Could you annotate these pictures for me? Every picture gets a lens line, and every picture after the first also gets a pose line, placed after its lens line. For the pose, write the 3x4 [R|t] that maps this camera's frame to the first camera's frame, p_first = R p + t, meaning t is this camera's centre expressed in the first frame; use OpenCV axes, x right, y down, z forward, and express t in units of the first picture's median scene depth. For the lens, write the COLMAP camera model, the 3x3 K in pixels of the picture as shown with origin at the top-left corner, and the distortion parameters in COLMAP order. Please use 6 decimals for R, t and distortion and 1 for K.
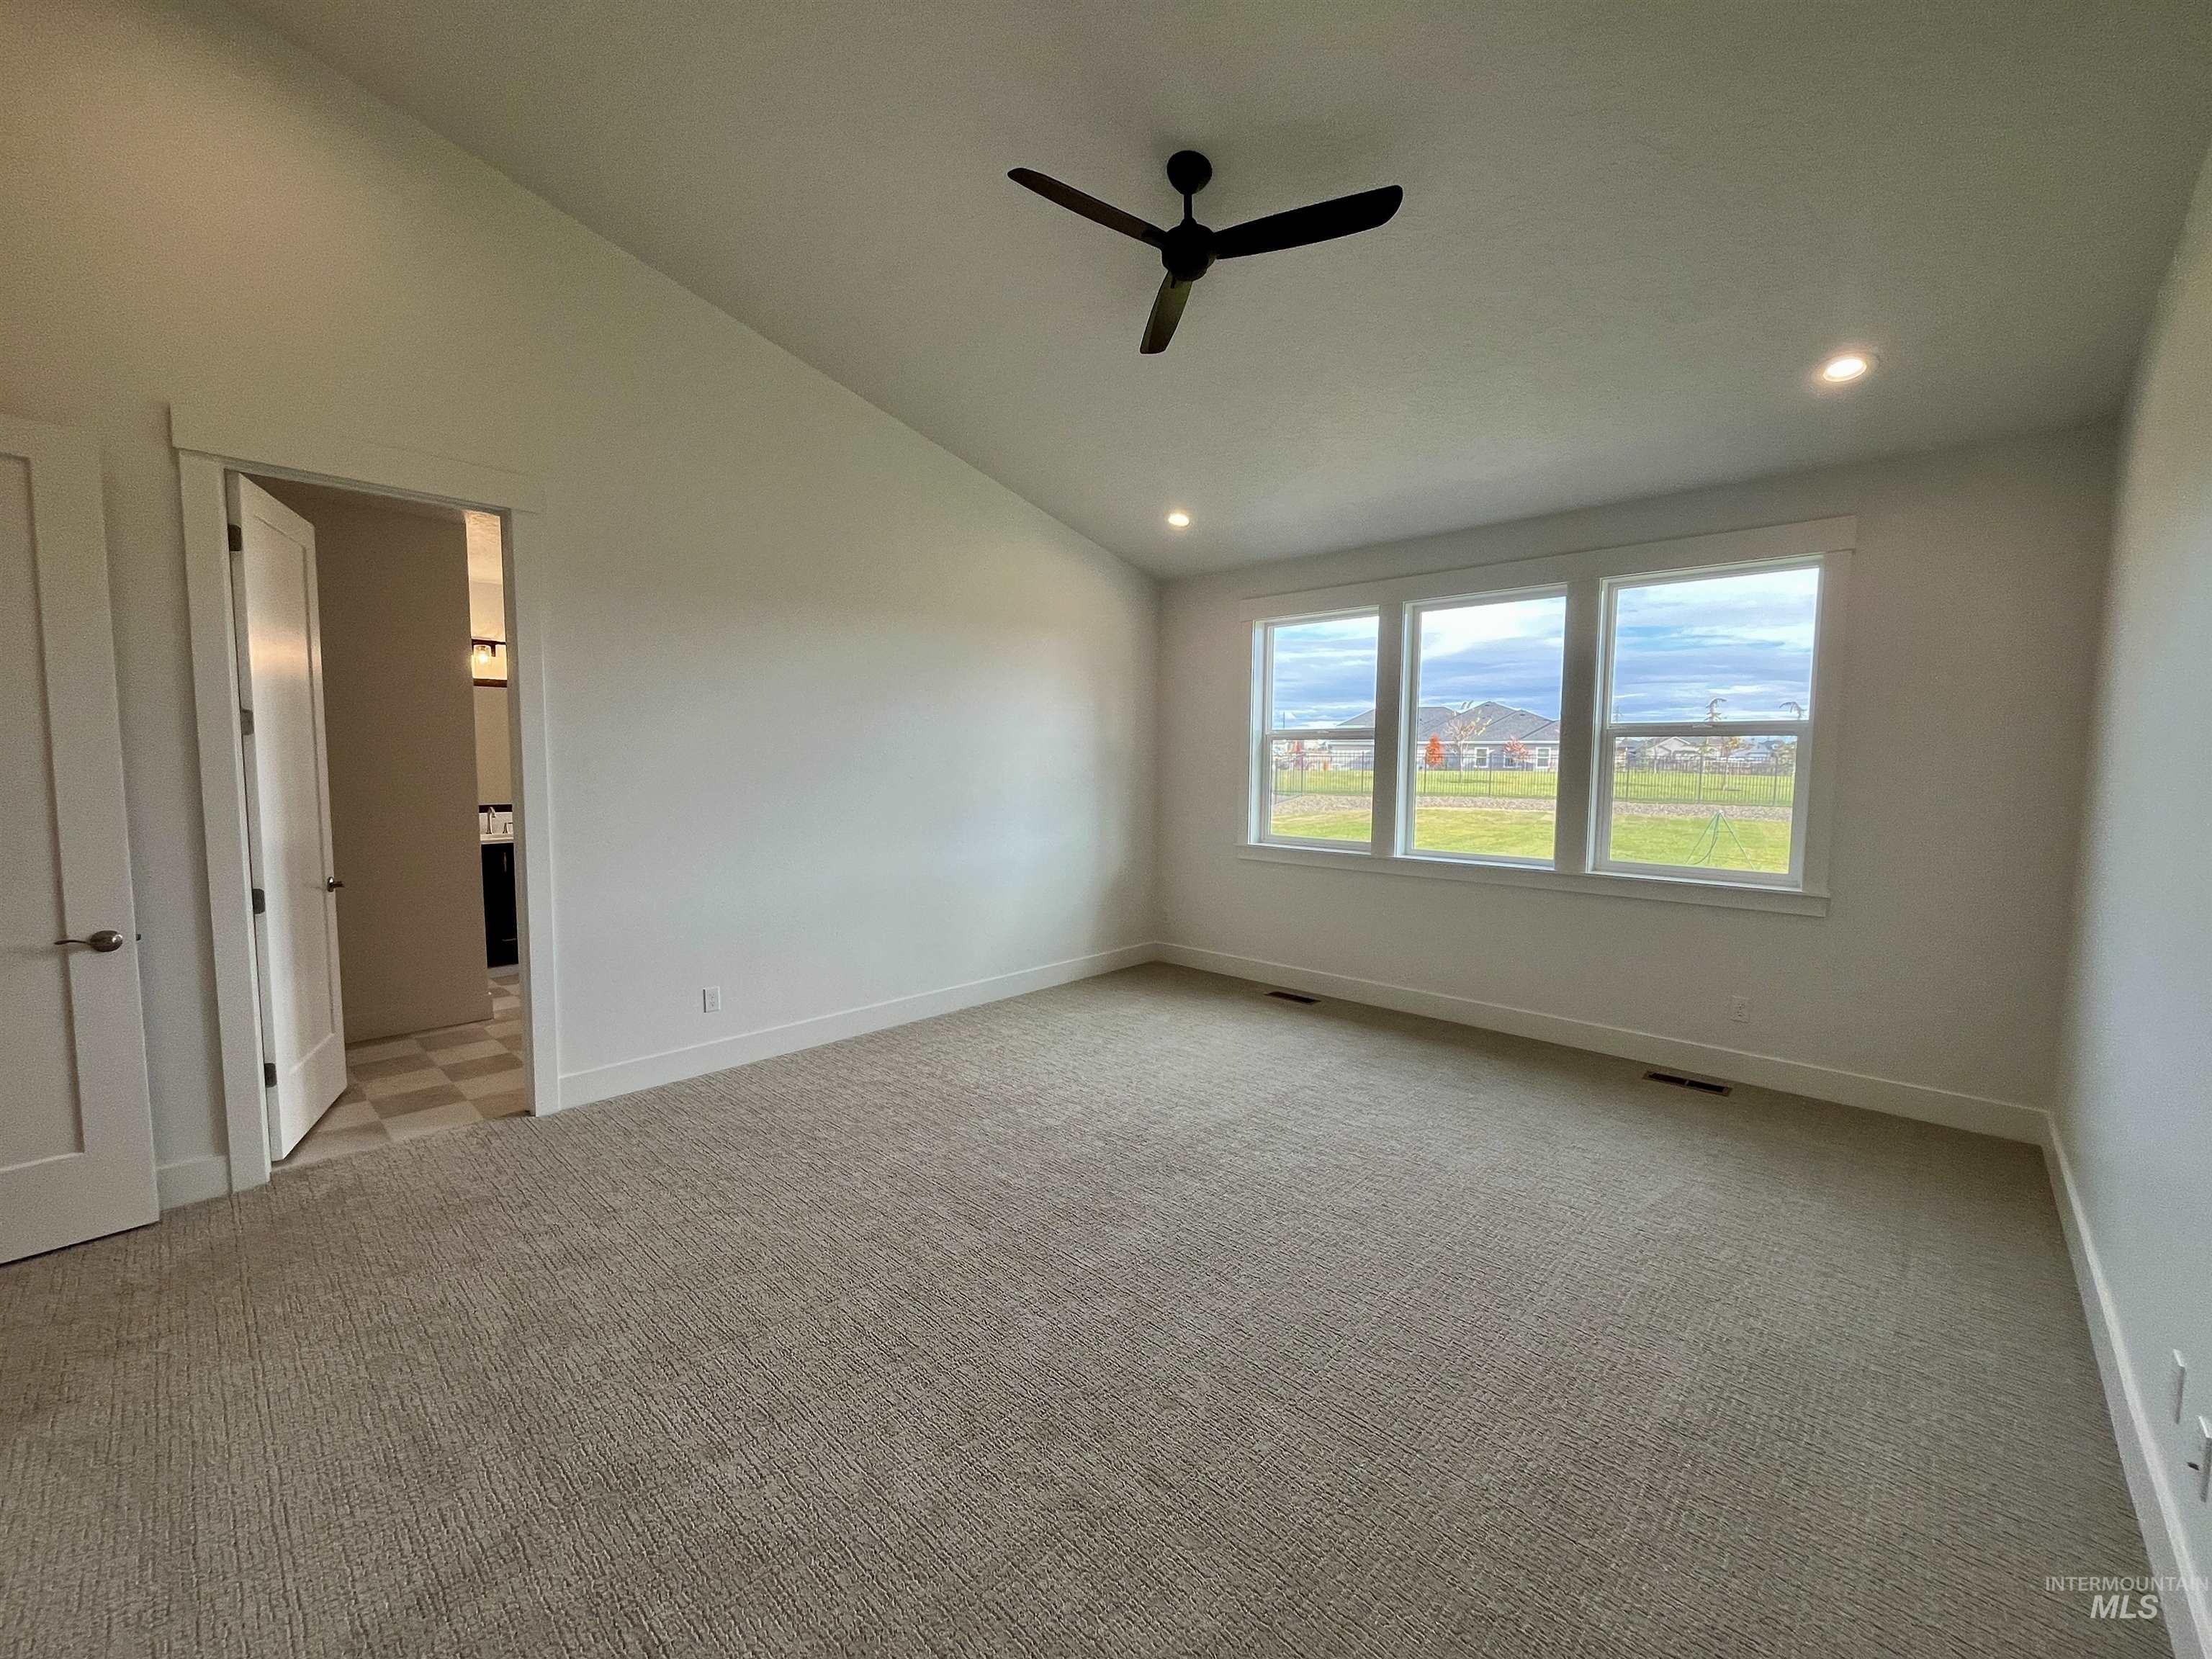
lens RADIAL K [[893.1, 0, 1093.5], [0, 893.1, 829.0], [0, 0, 1]] dist [-0.000323, 0.000280]
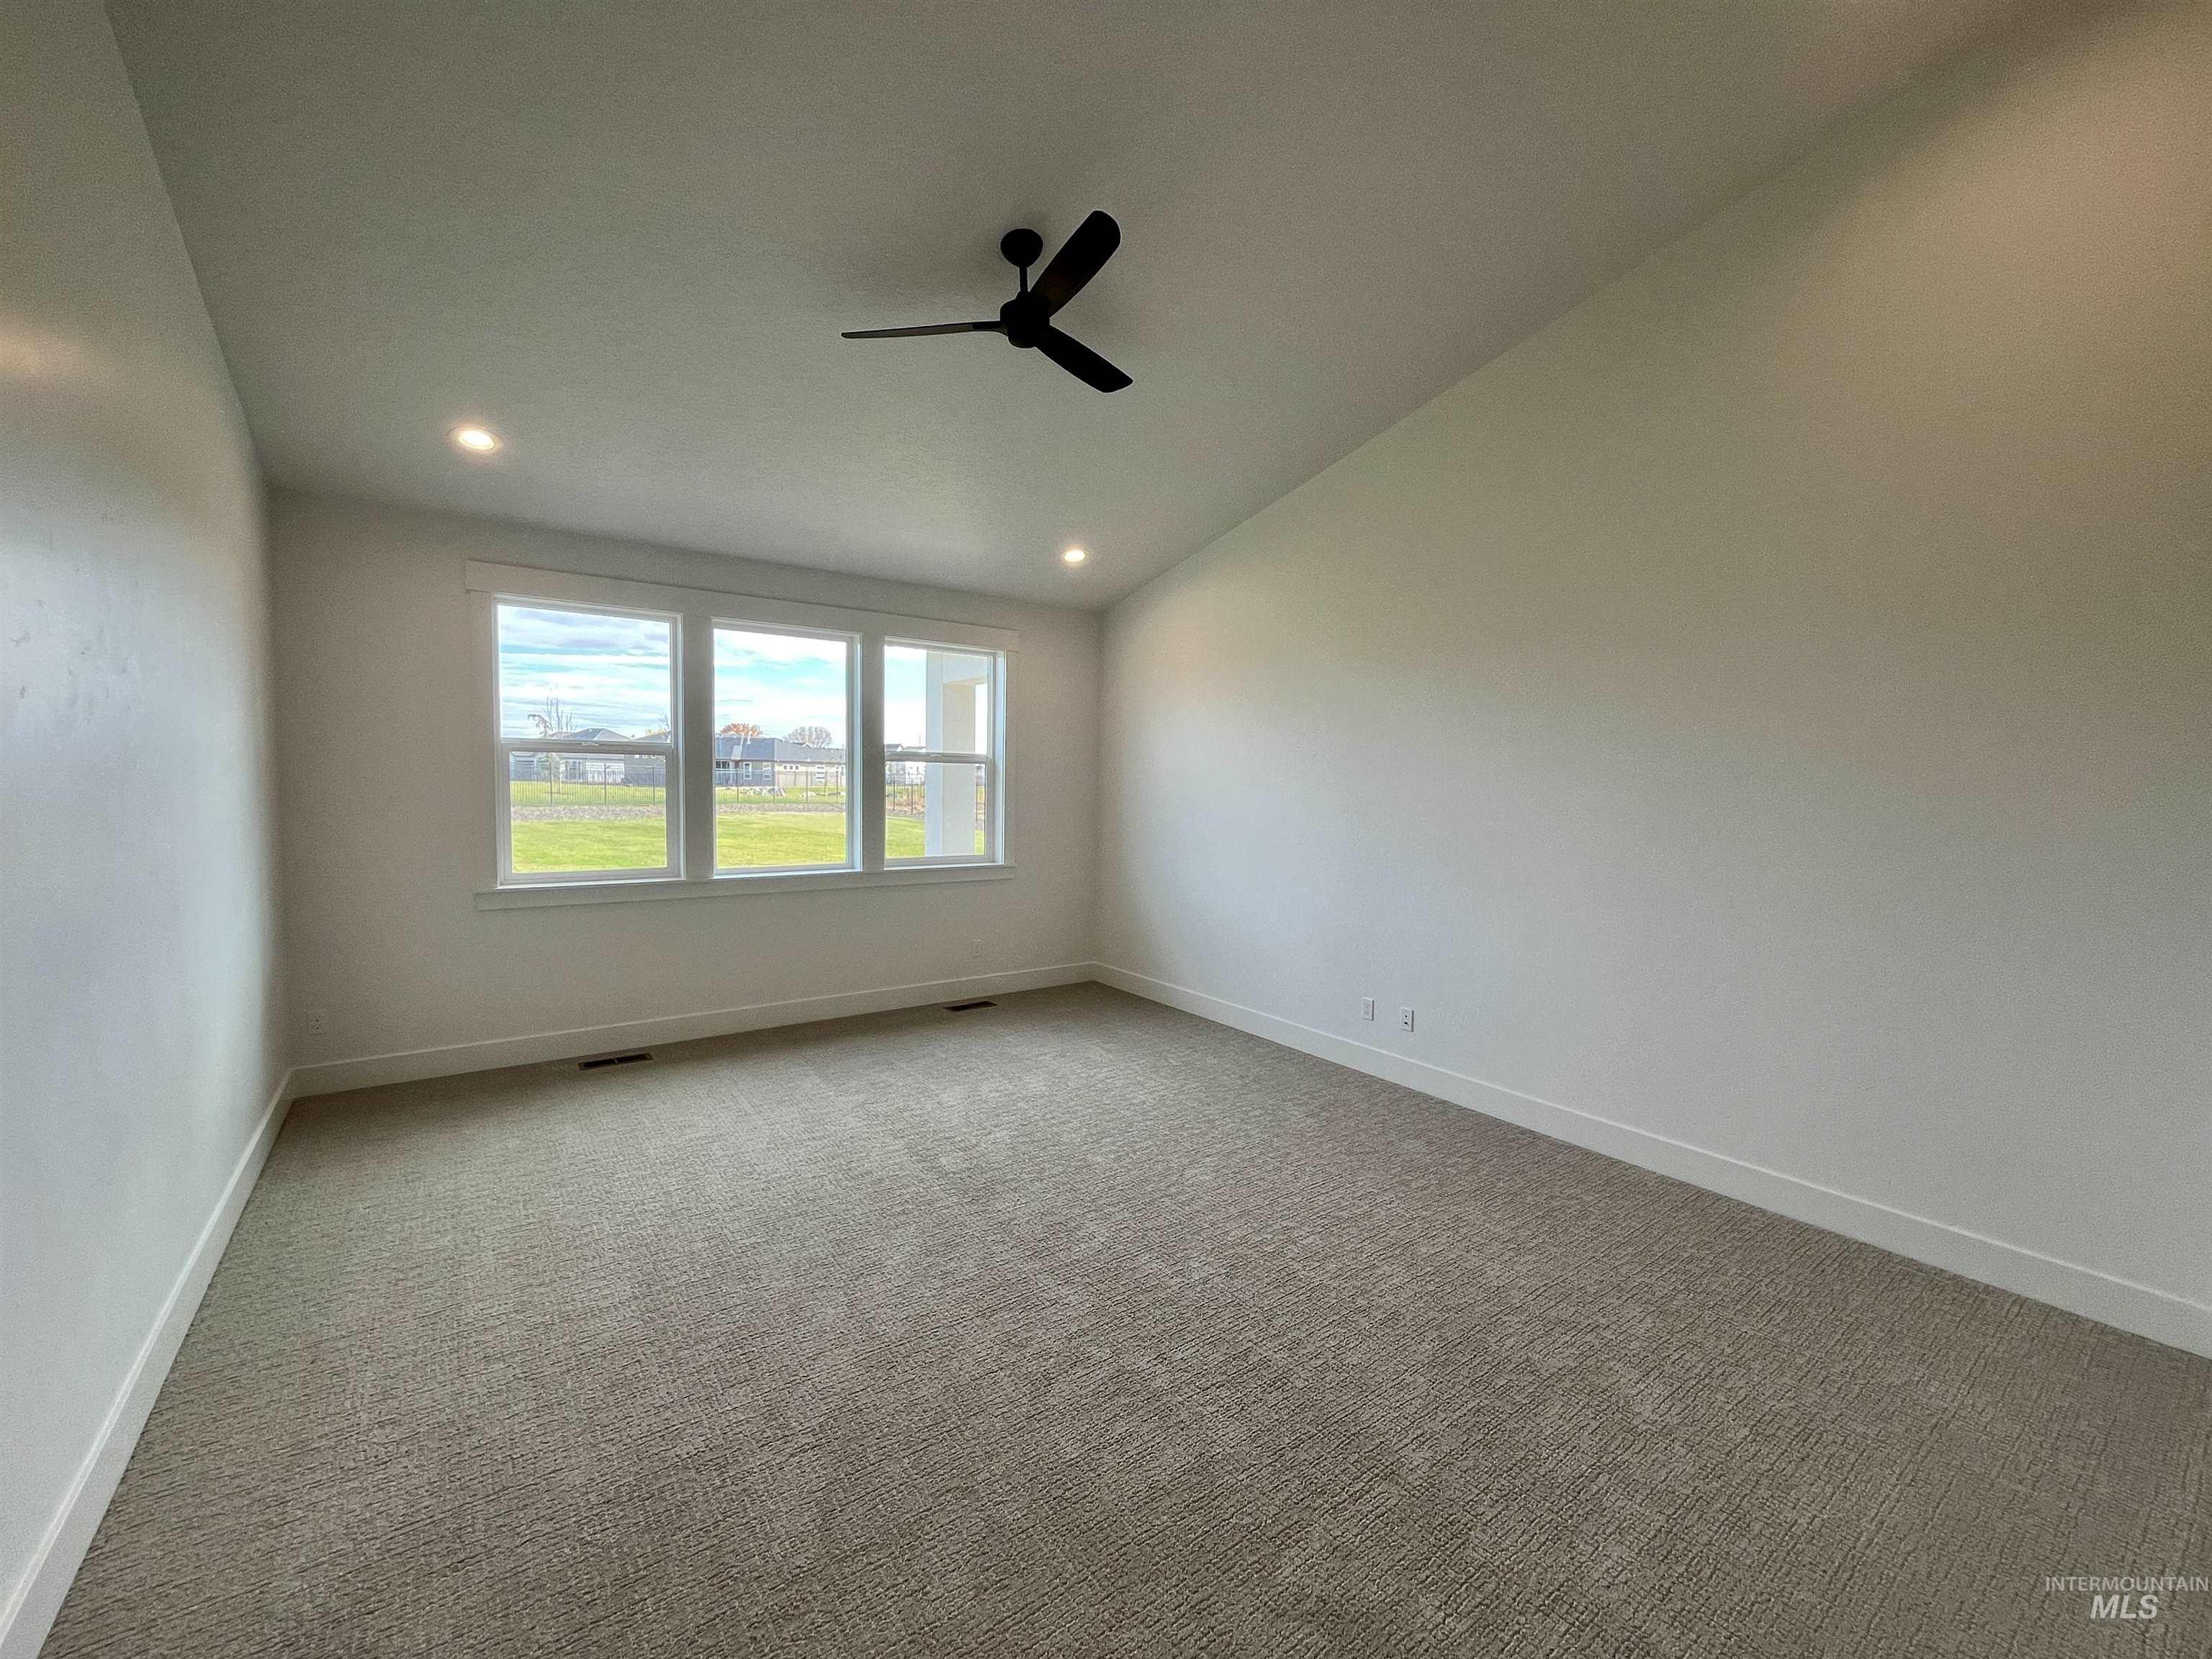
lens RADIAL K [[893.1, 0, 1093.5], [0, 893.1, 829.0], [0, 0, 1]] dist [-0.000323, 0.000280]
pose [[0.186847, -0.063258, 0.980350, -0.569991], [0.063666, 0.996607, 0.052173, -0.050519], [-0.980324, 0.052667, 0.190240, 0.435364]]
